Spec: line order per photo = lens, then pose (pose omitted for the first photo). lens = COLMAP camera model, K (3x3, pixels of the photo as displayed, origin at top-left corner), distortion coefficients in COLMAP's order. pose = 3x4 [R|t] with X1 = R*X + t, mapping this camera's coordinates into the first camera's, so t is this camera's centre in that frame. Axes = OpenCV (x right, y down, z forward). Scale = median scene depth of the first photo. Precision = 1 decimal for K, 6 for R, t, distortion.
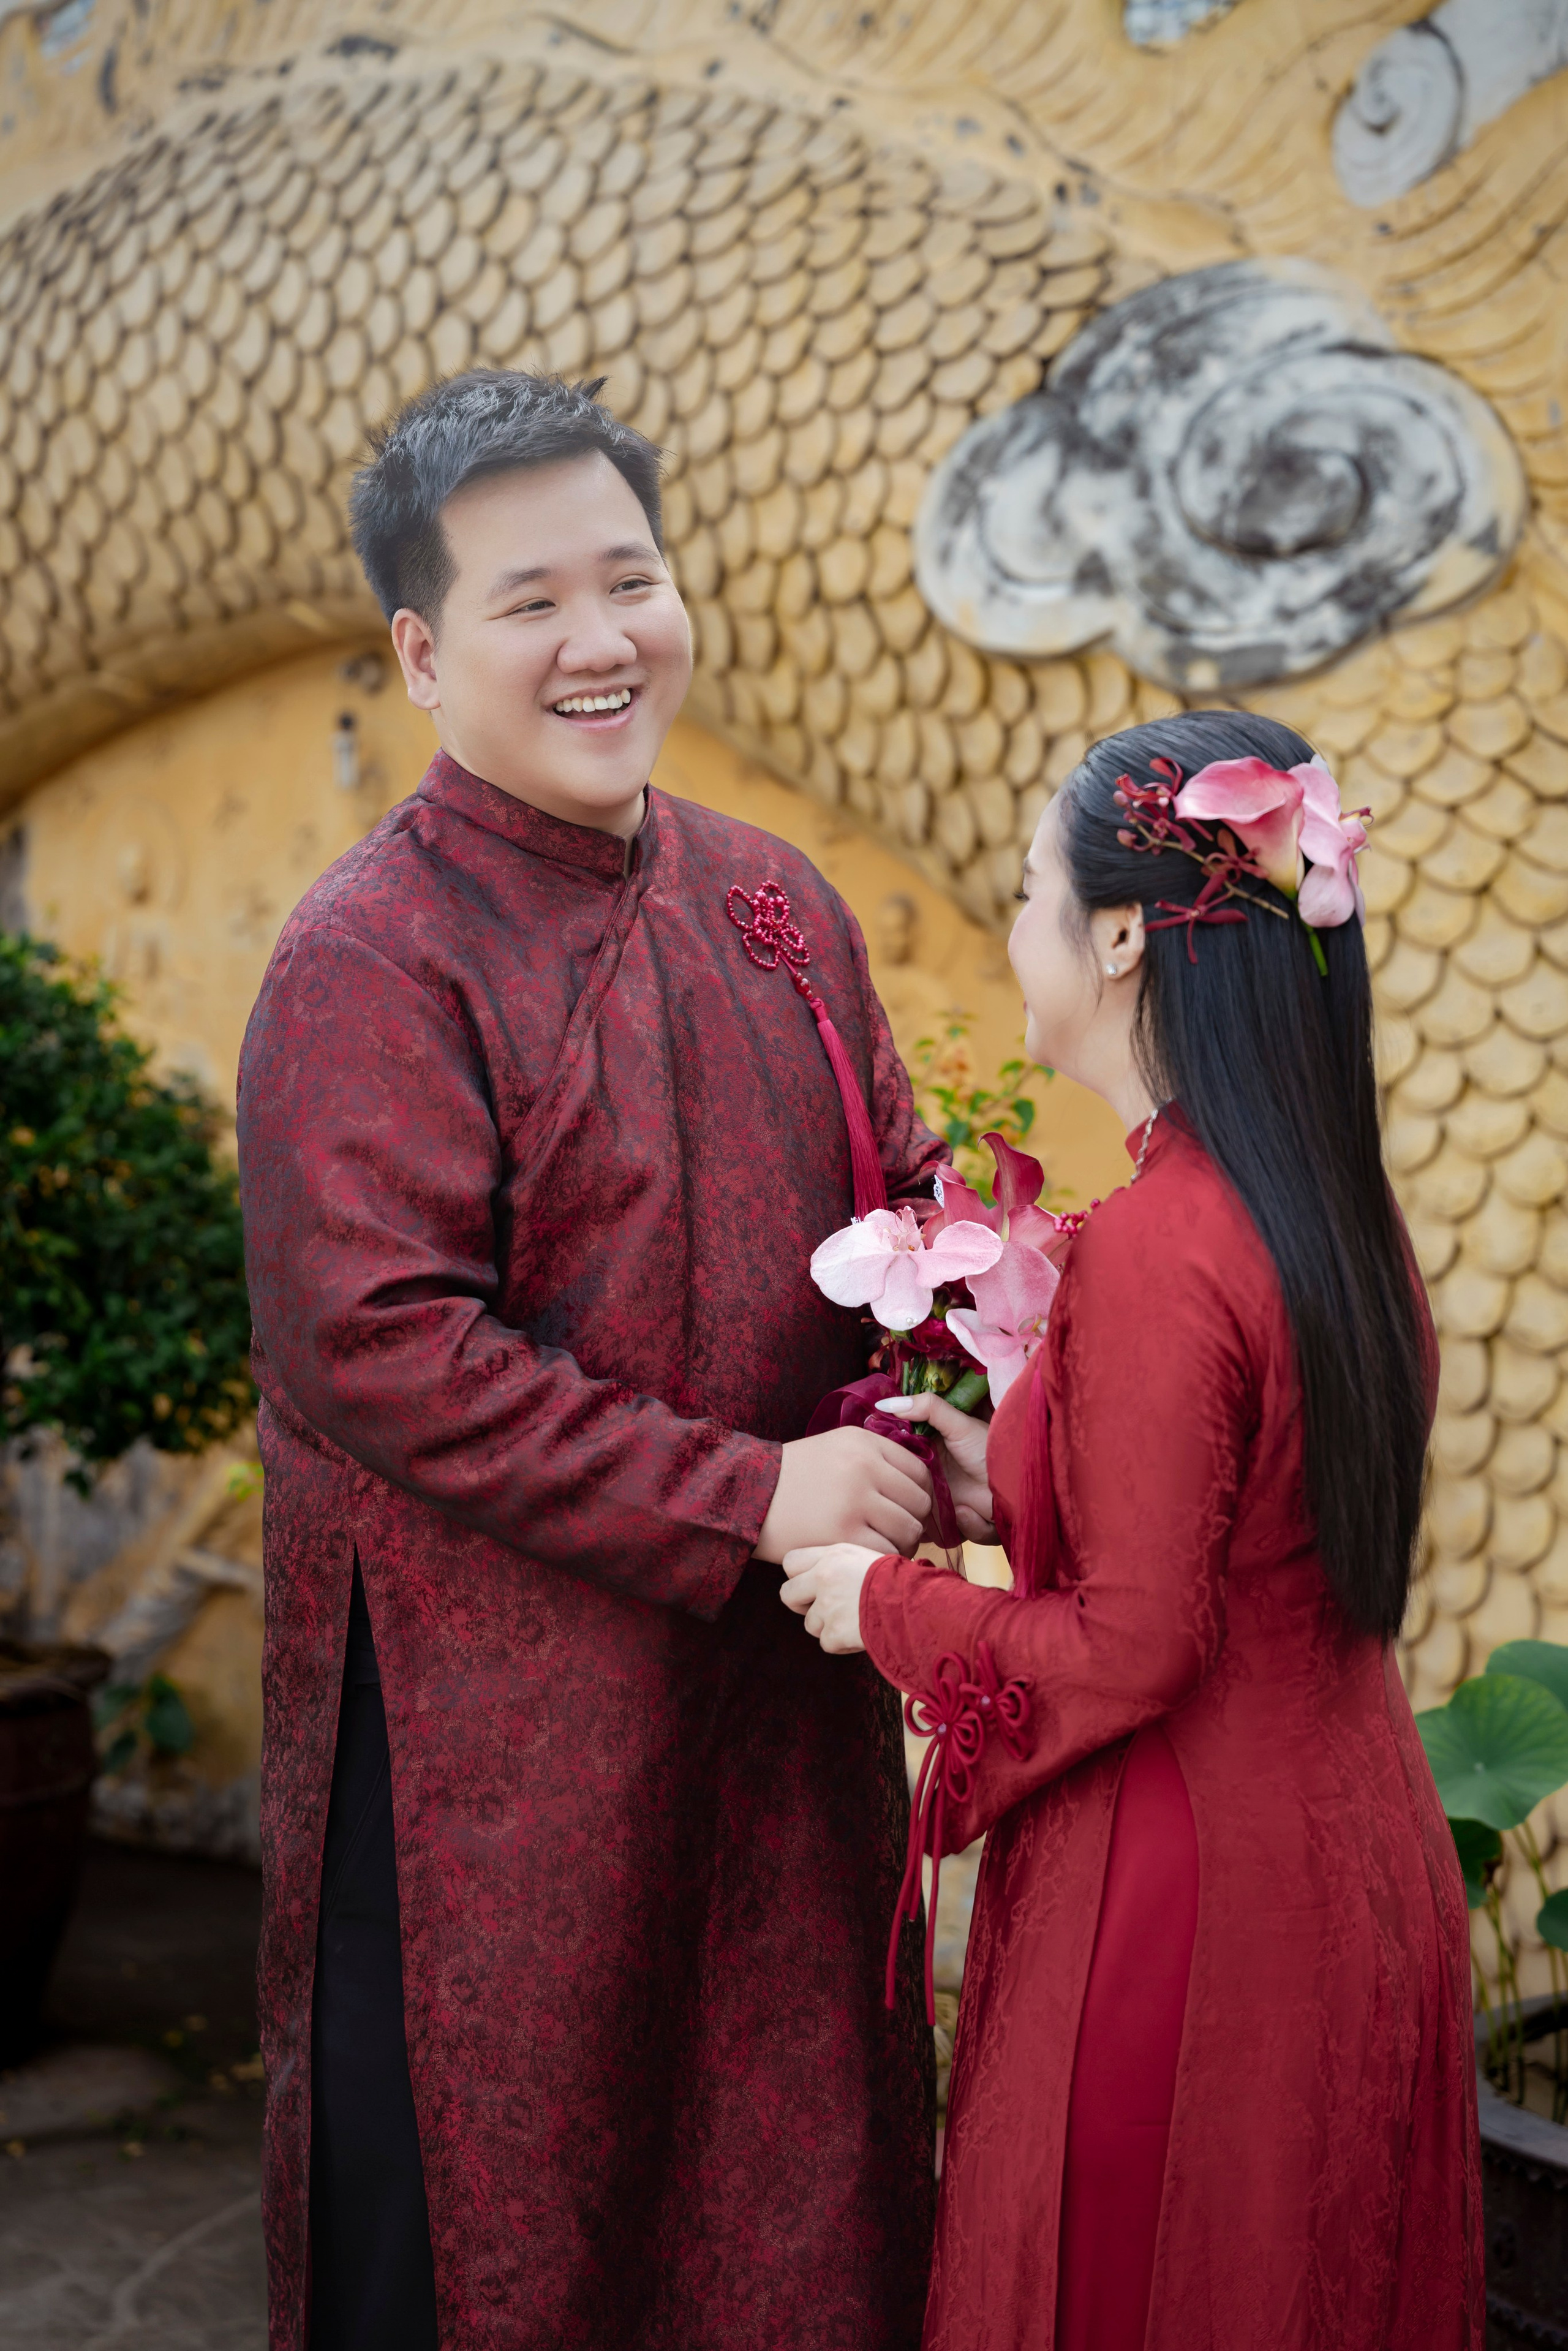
lens RADIAL K [[4524.6, 0, 781.5], [0, 4524.6, 1138.9], [0, 0, 1]] dist [0.779966, -2.539970]
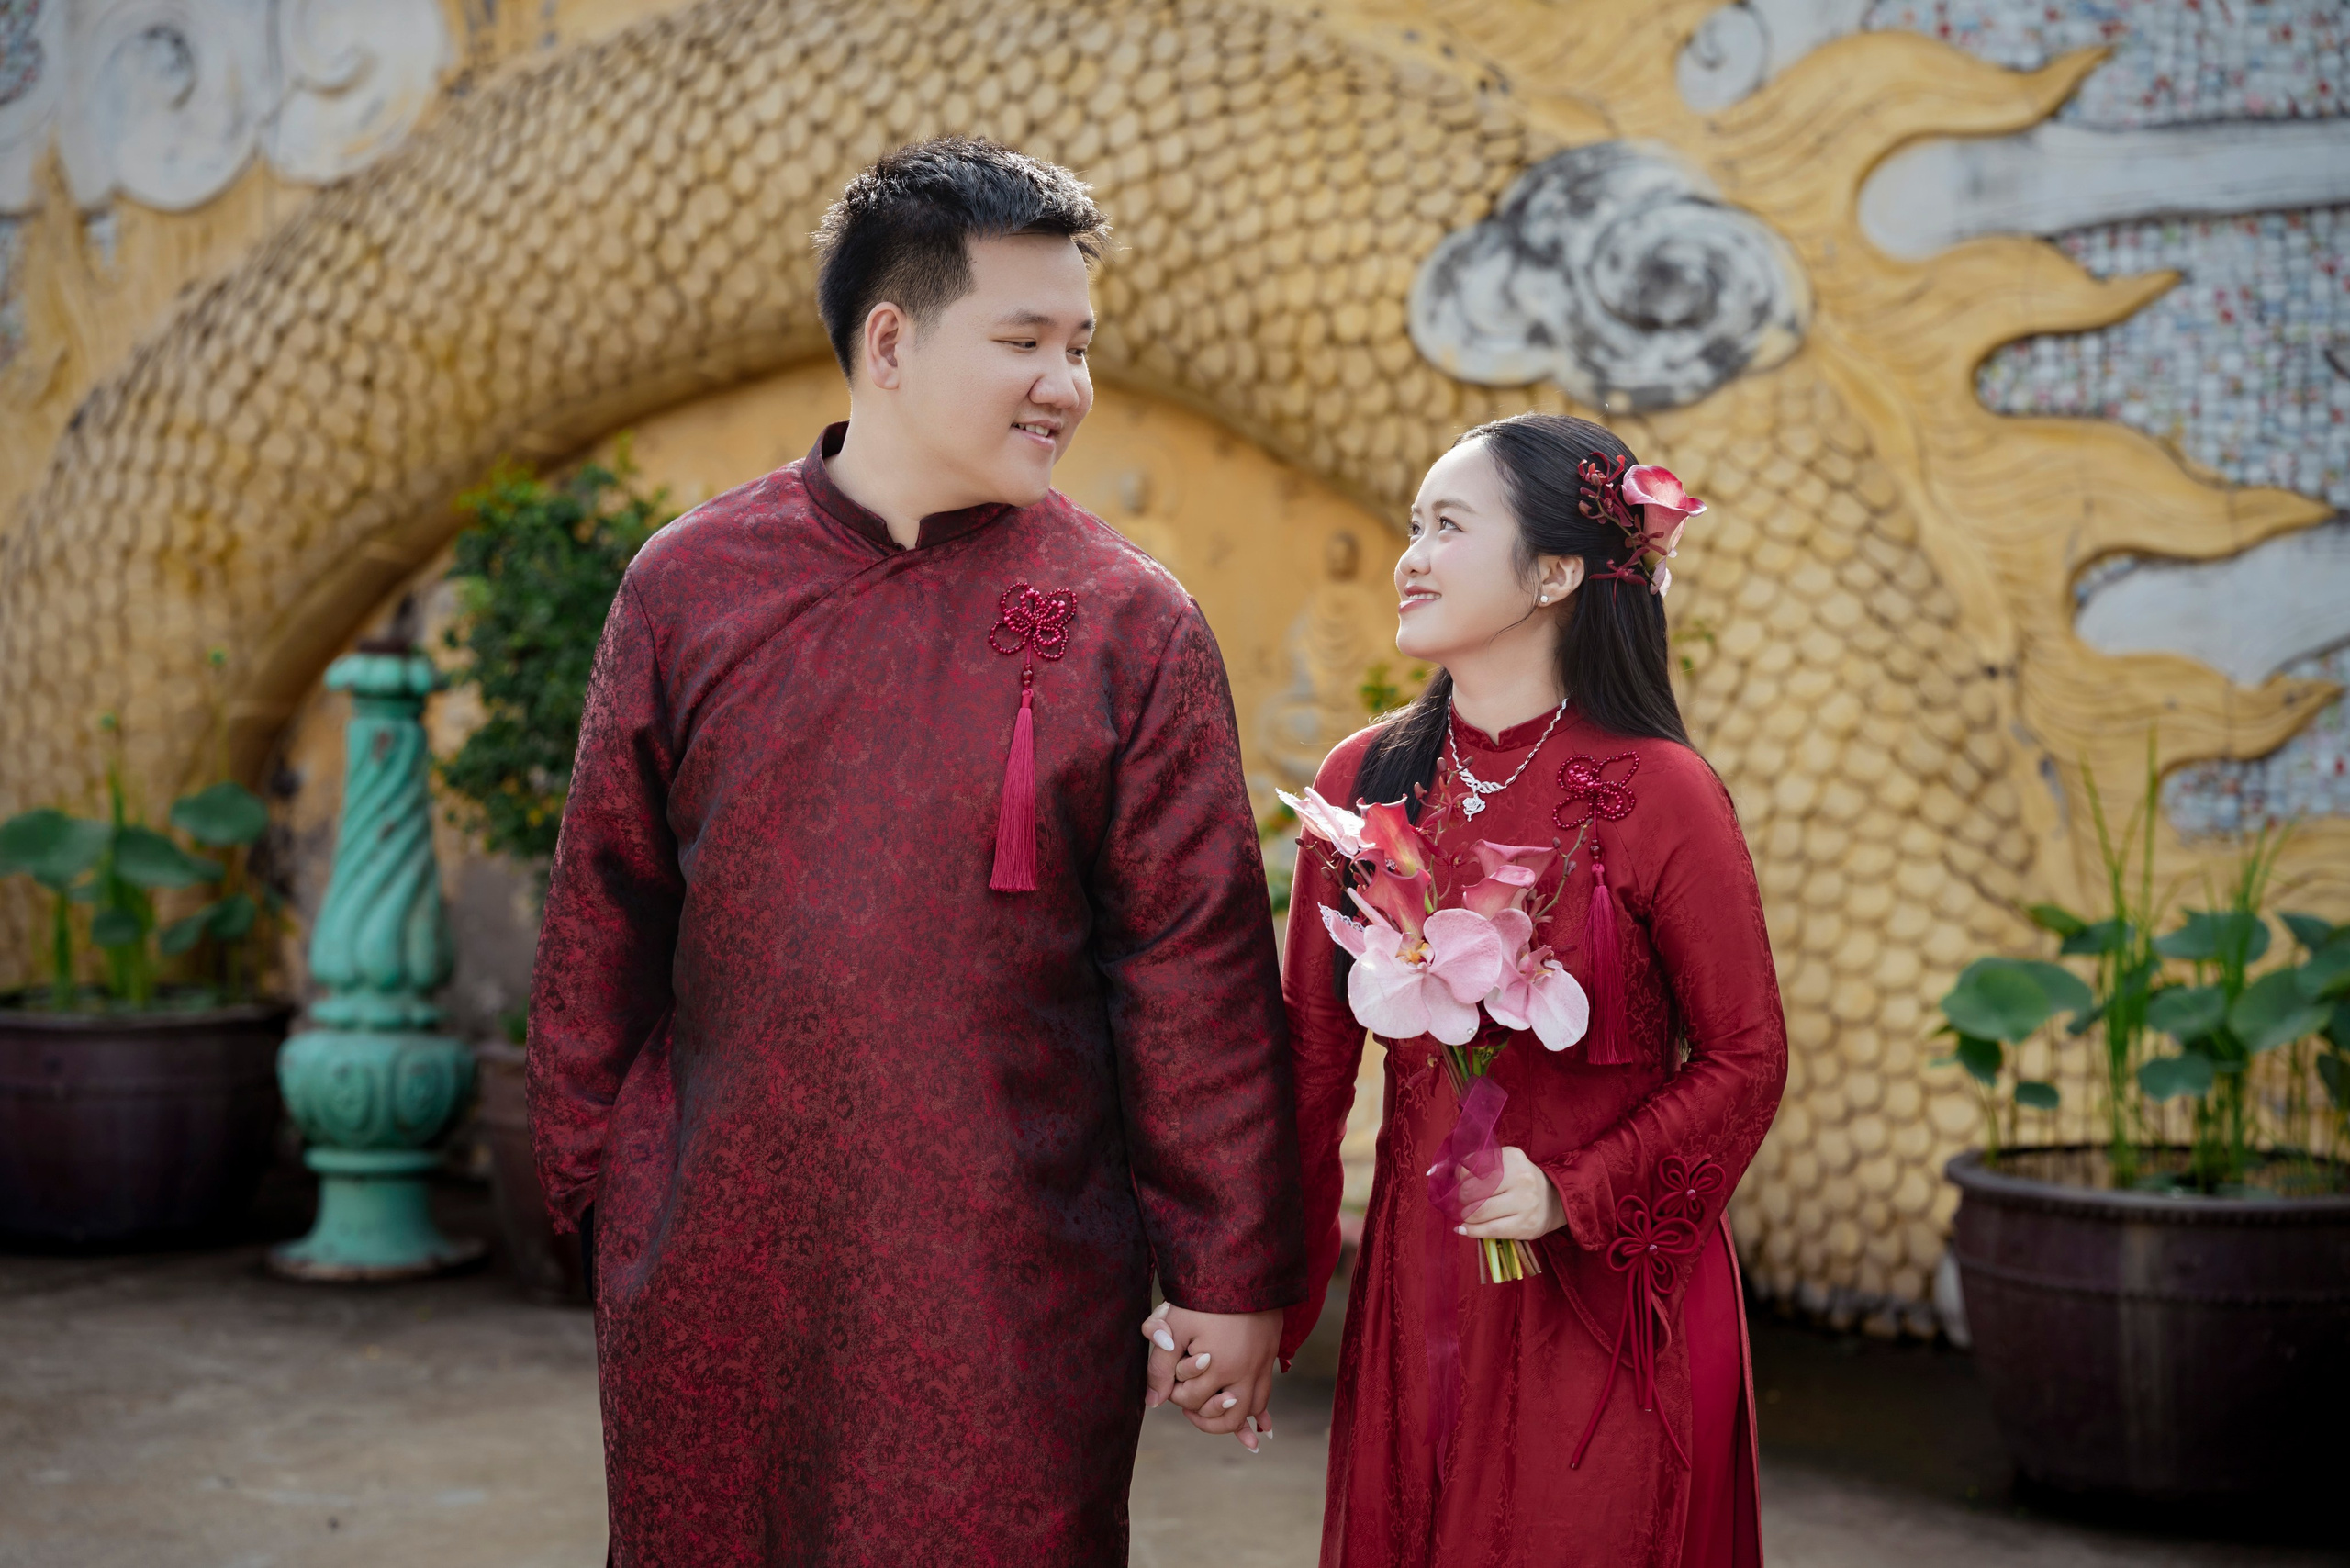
lens RADIAL K [[4722.7, 0, 1175.0], [0, 4722.7, 784.0], [0, 0, 1]] dist [0.725178, 0.213275]
pose [[0.967908, 0.013330, 0.250949, -0.446176], [-0.013135, 0.999911, -0.002452, 0.035716], [-0.250960, -0.000923, 0.967997, -0.535238]]
